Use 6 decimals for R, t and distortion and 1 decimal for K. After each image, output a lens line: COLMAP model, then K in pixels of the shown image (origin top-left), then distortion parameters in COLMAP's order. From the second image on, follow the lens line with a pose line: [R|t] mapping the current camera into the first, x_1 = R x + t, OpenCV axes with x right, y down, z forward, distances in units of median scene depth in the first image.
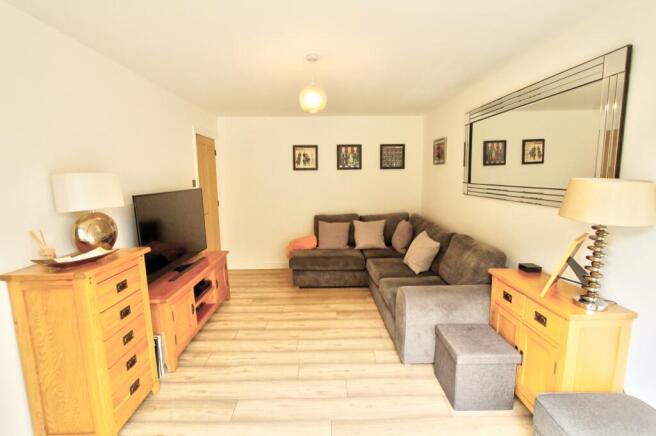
lens RADIAL K [[307.9, 0, 328.0], [0, 307.9, 218.0], [0, 0, 1]] dist [-0.000789, -0.000465]
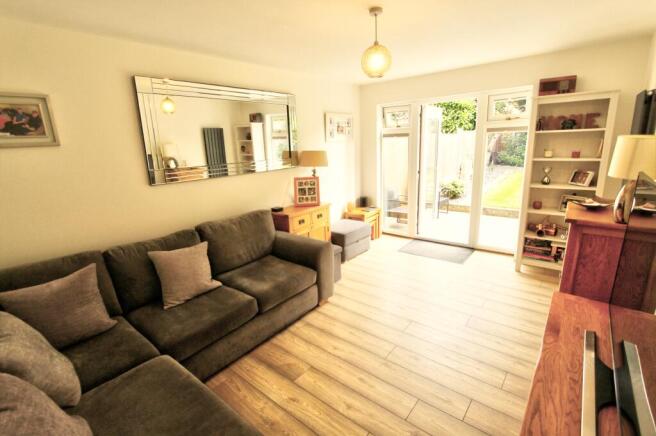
lens RADIAL K [[307.9, 0, 328.0], [0, 307.9, 218.0], [0, 0, 1]] dist [-0.000789, -0.000465]
pose [[-0.769361, -0.108388, 0.629552, -0.426263], [0.138967, 0.933502, 0.330547, -0.217818], [-0.623516, 0.341797, -0.703138, 1.460879]]
